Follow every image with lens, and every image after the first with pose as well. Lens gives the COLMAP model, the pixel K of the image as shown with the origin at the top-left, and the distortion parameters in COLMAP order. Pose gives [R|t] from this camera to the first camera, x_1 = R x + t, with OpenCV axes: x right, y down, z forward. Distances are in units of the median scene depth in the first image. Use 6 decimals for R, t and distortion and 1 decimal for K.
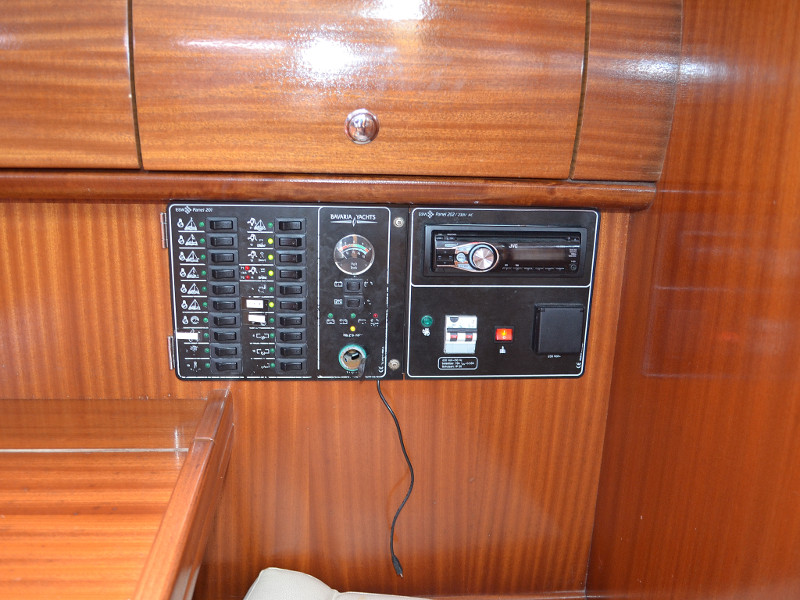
lens RADIAL K [[734.0, 0, 435.2], [0, 734.0, 299.2], [0, 0, 1]] dist [-0.065600, 0.002937]
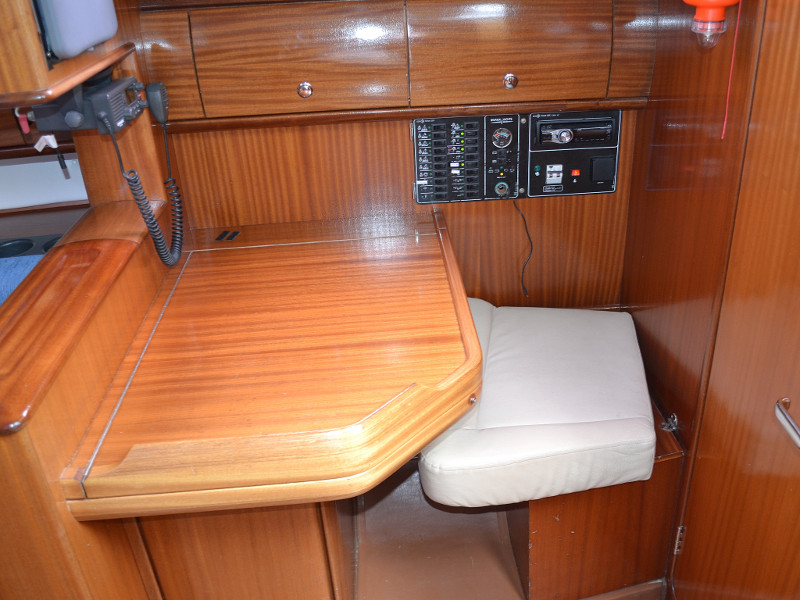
lens RADIAL K [[734.0, 0, 435.2], [0, 734.0, 299.2], [0, 0, 1]] dist [-0.065600, 0.002937]
pose [[0.996201, -0.045376, -0.074333, -0.163076], [0.059584, 0.977624, 0.201745, -0.042738], [0.063515, -0.205407, 0.976613, -1.102286]]
